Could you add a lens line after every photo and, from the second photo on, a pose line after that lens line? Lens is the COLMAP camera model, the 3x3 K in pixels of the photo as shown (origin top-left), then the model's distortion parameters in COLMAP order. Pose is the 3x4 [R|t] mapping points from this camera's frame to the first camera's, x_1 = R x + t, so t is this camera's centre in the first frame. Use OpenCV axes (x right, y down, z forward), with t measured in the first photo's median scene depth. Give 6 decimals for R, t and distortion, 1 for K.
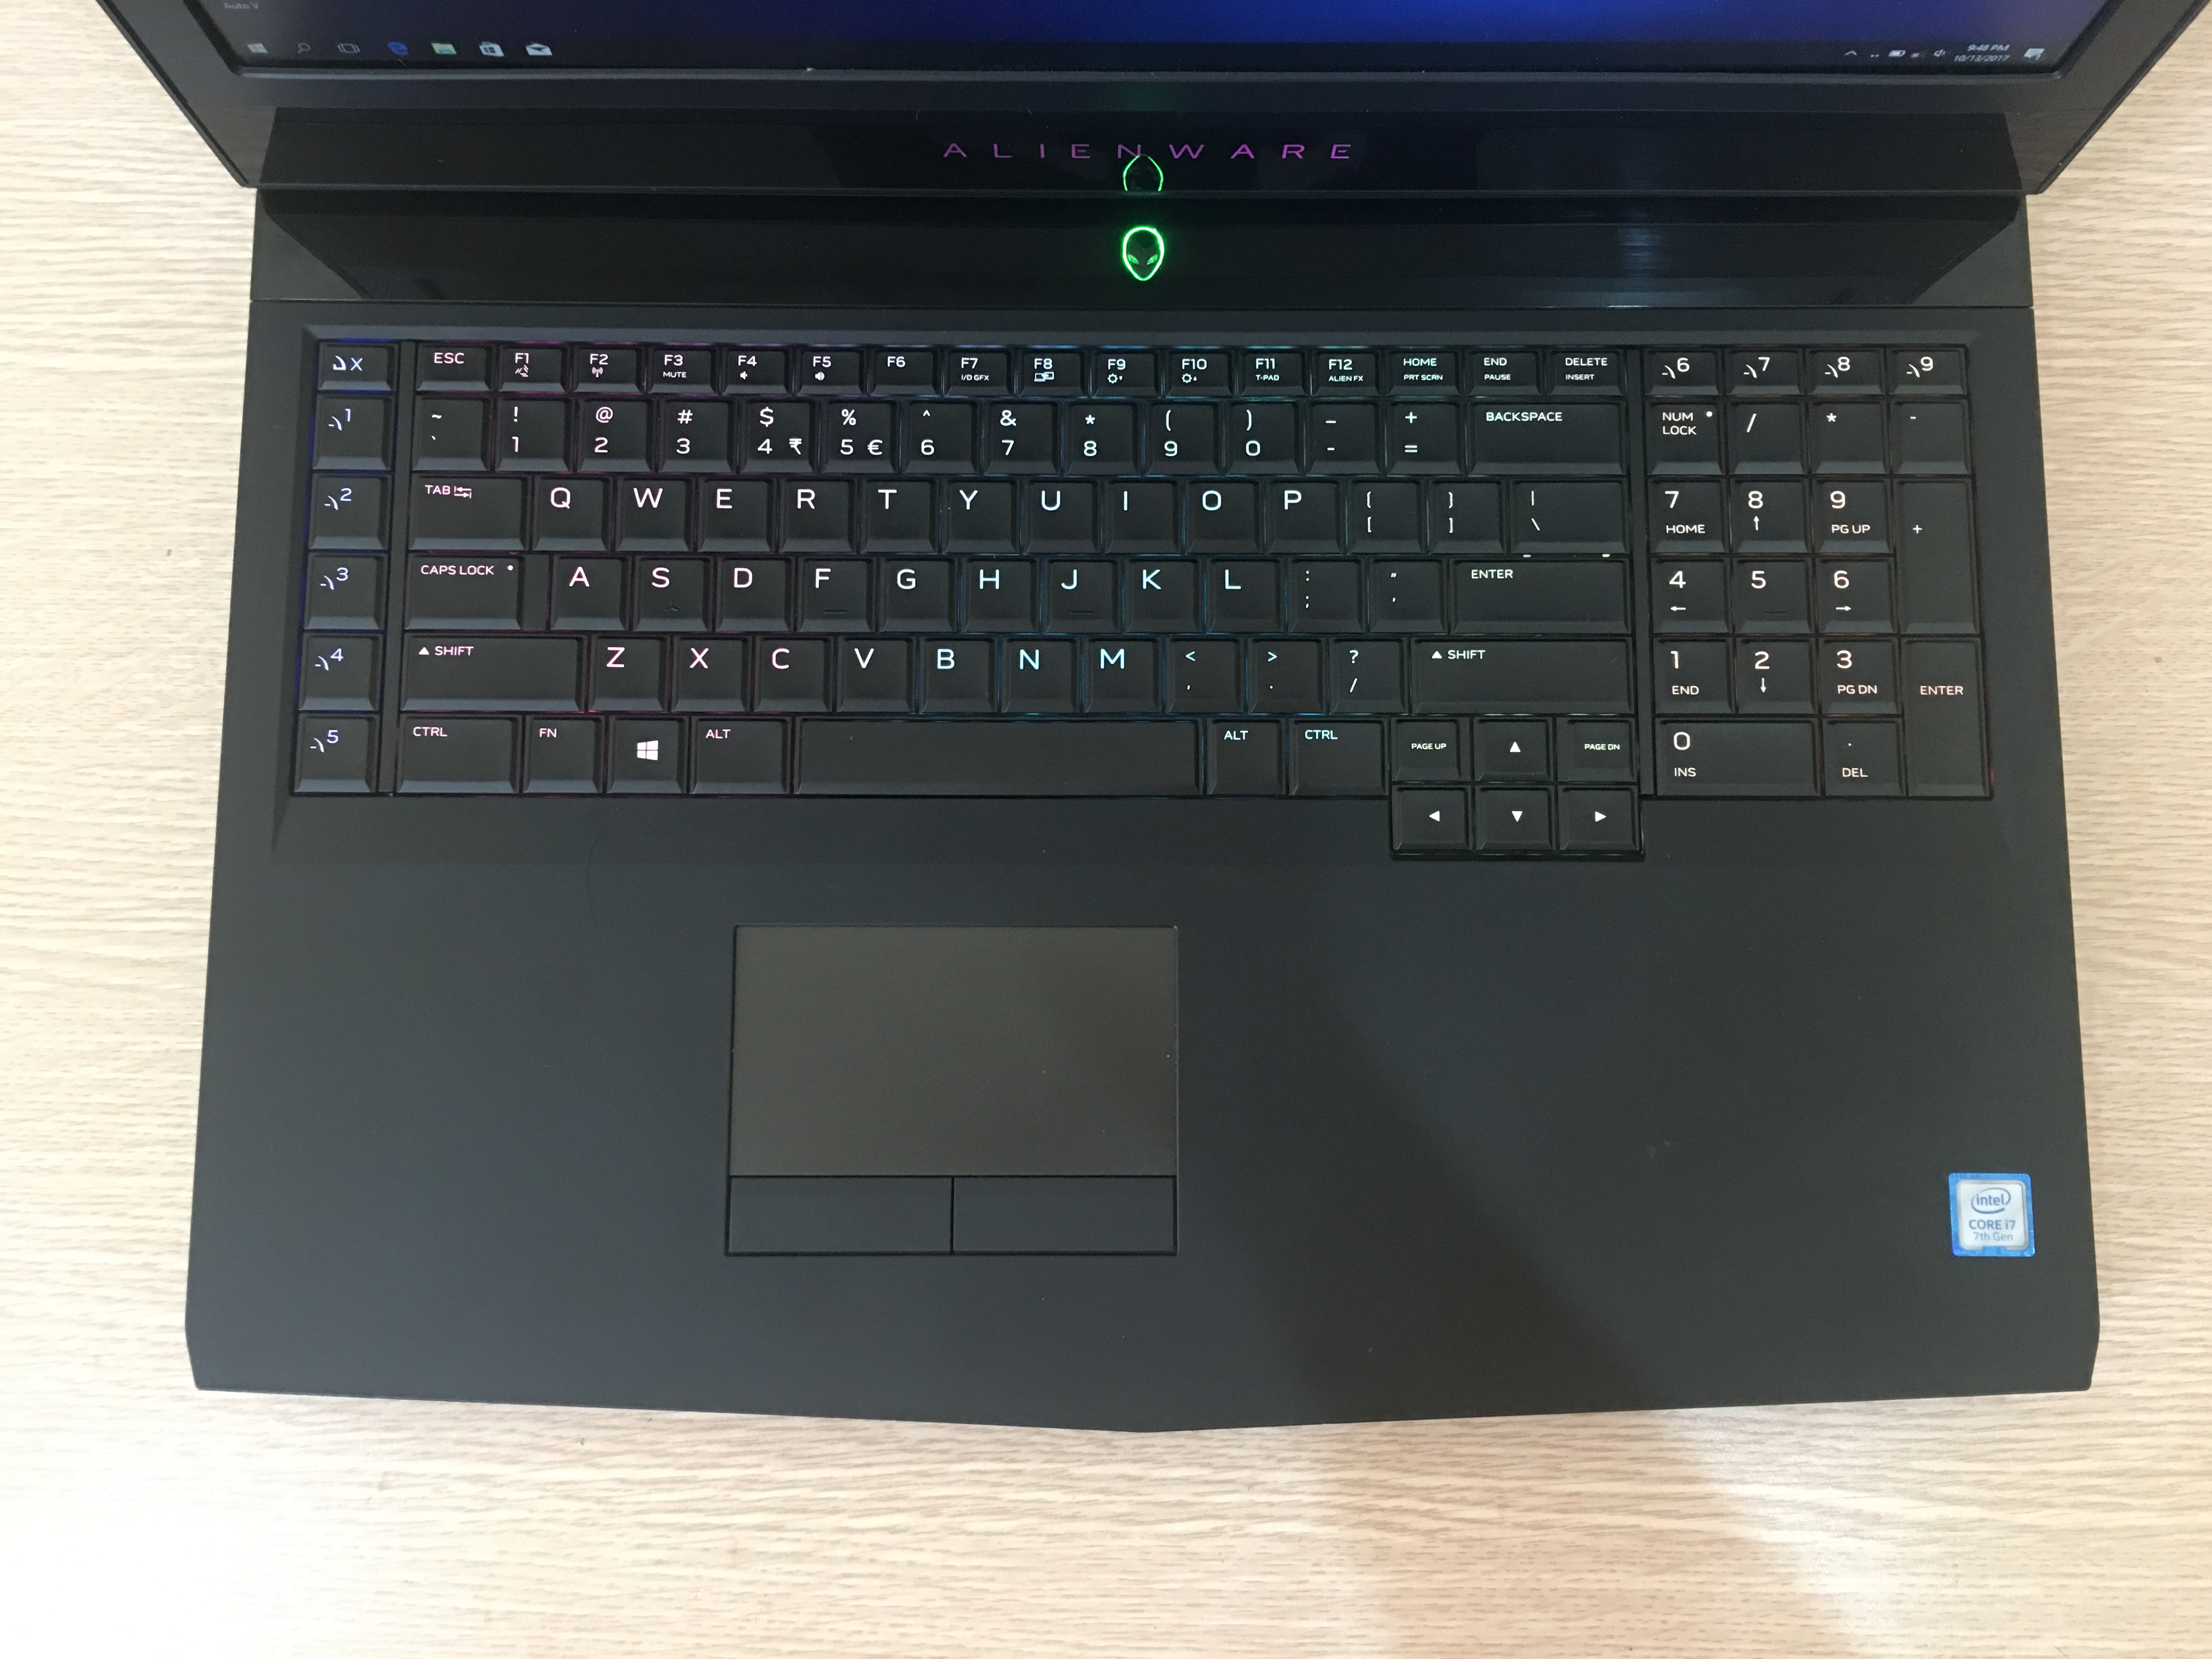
lens RADIAL K [[1893.0, 0, 1102.0], [0, 1893.0, 827.7], [0, 0, 1]] dist [0.071860, -0.108054]
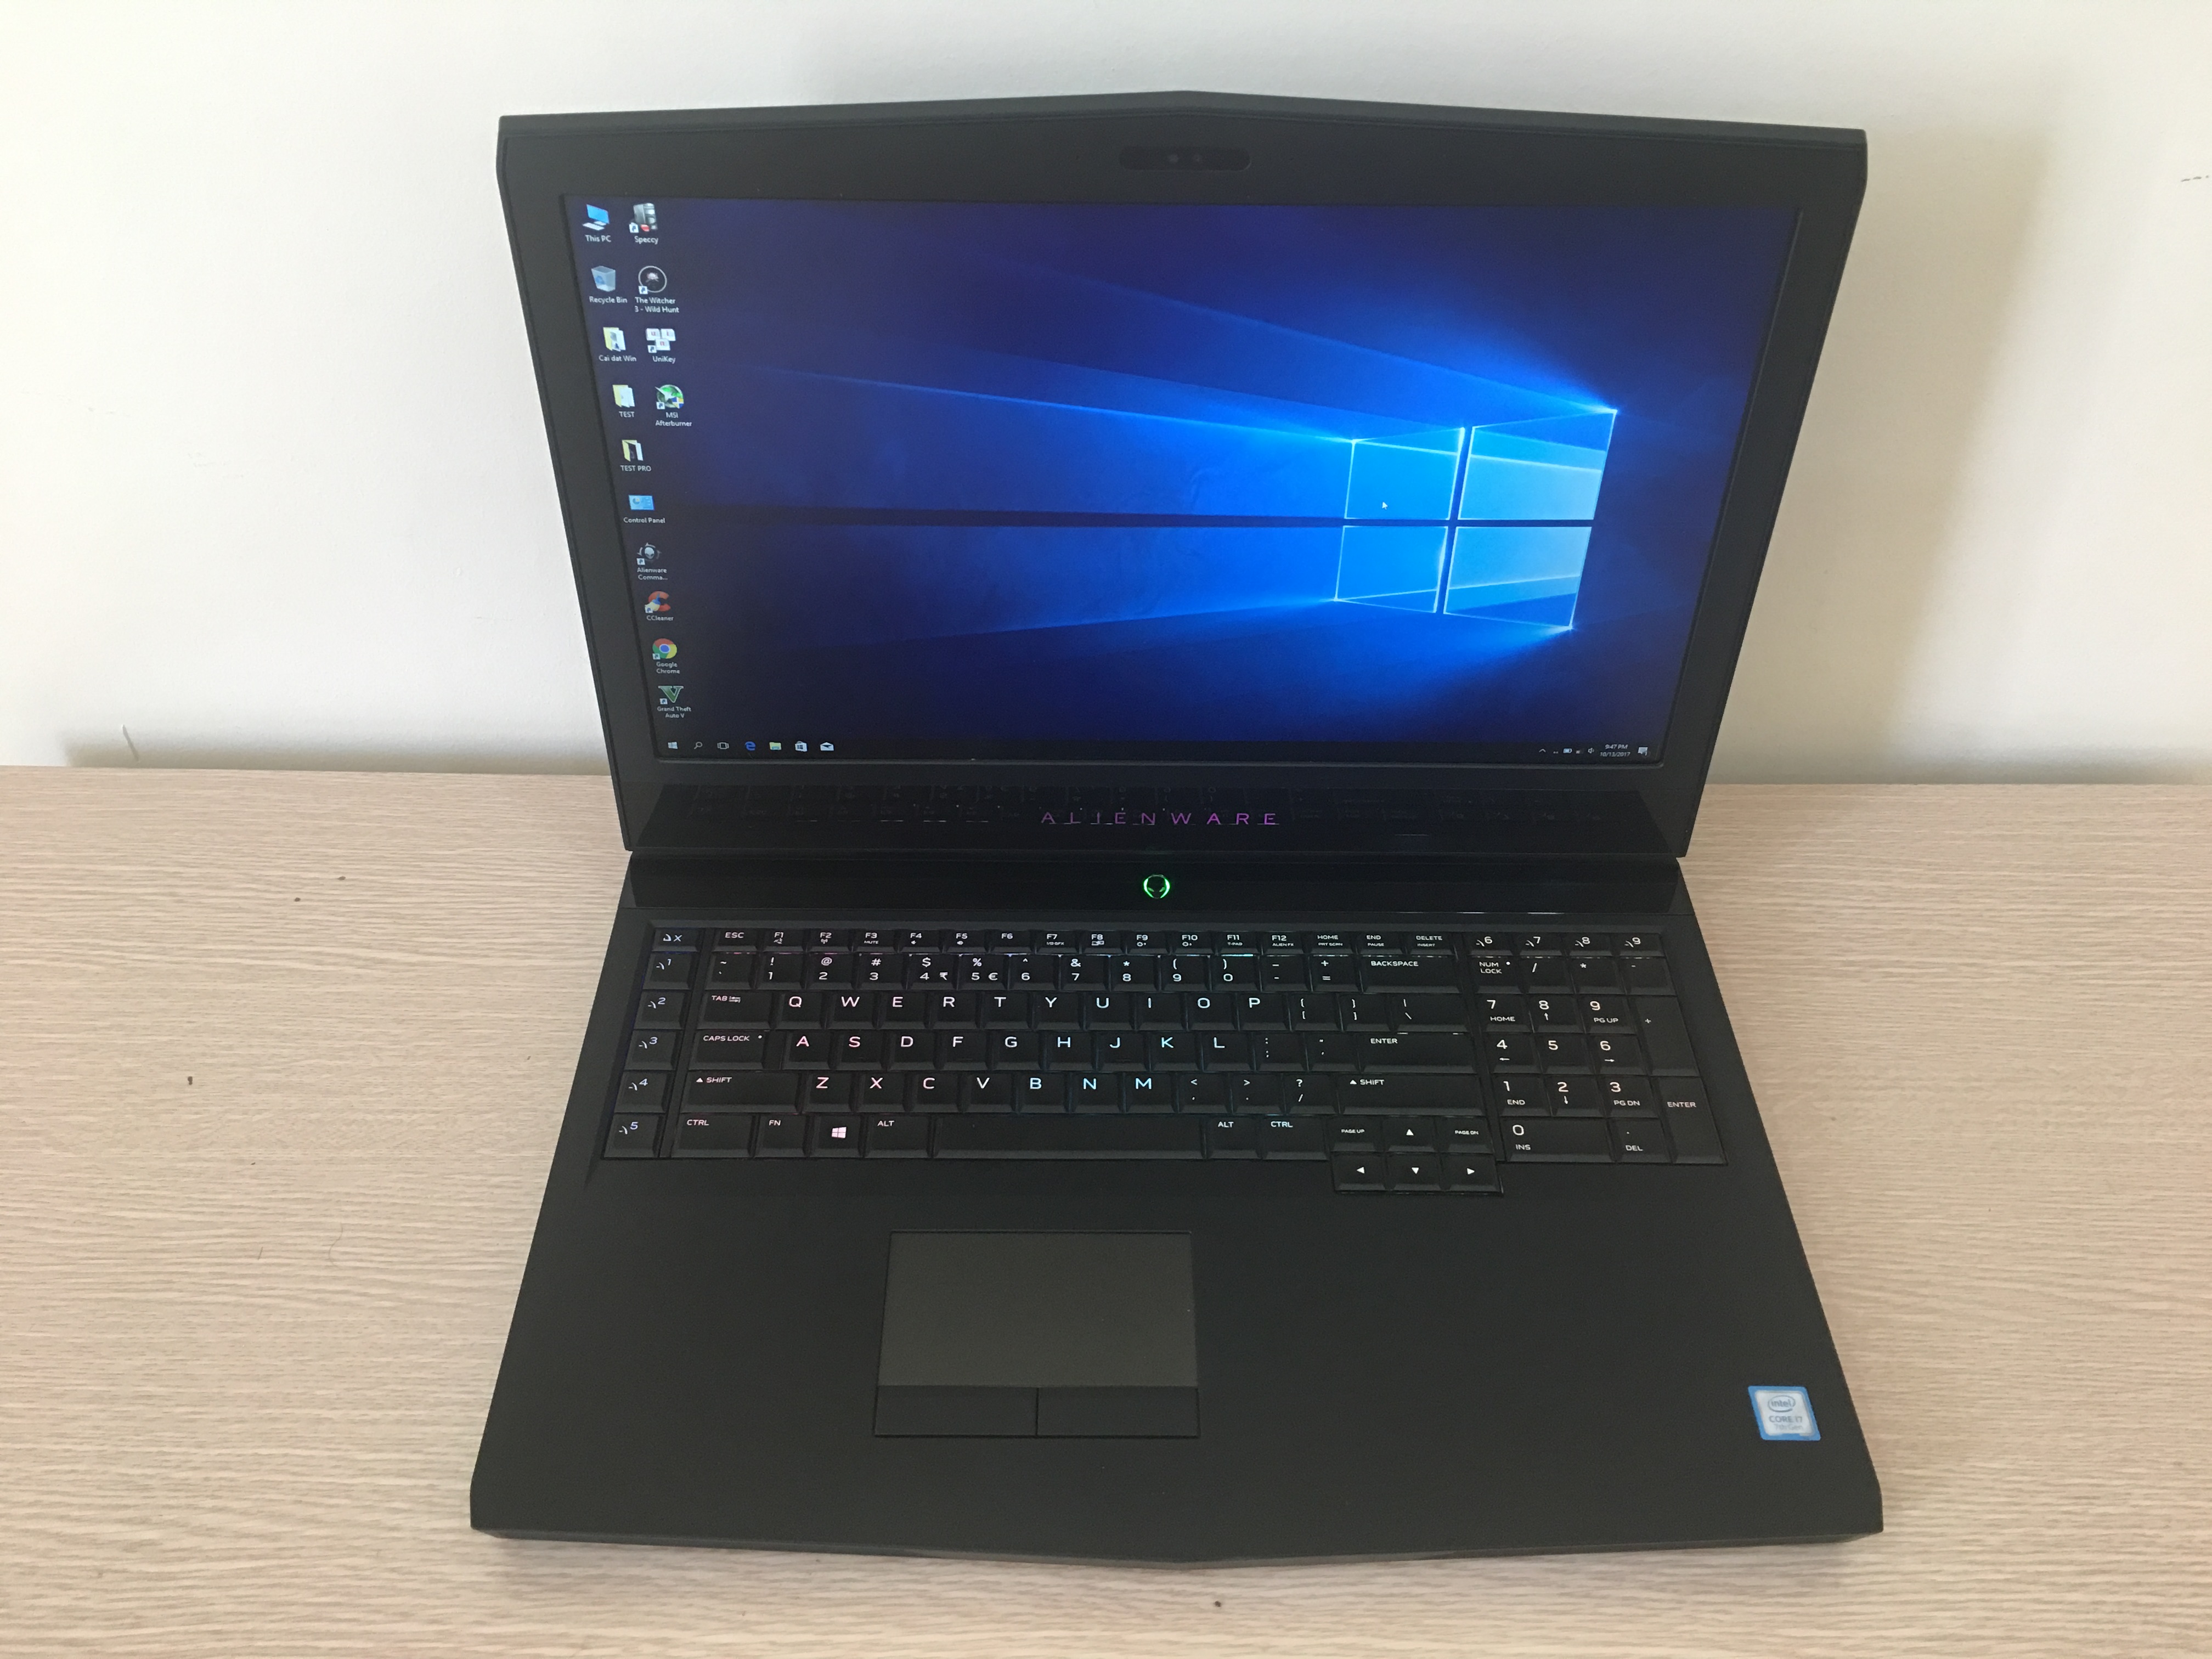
lens RADIAL K [[1893.0, 0, 1103.7], [0, 1893.0, 820.6], [0, 0, 1]] dist [0.071860, -0.108054]
pose [[0.999937, 0.001291, 0.011140, -0.044340], [0.005955, 0.780593, -0.625011, 0.704032], [-0.009502, 0.625038, 0.780537, -0.336930]]
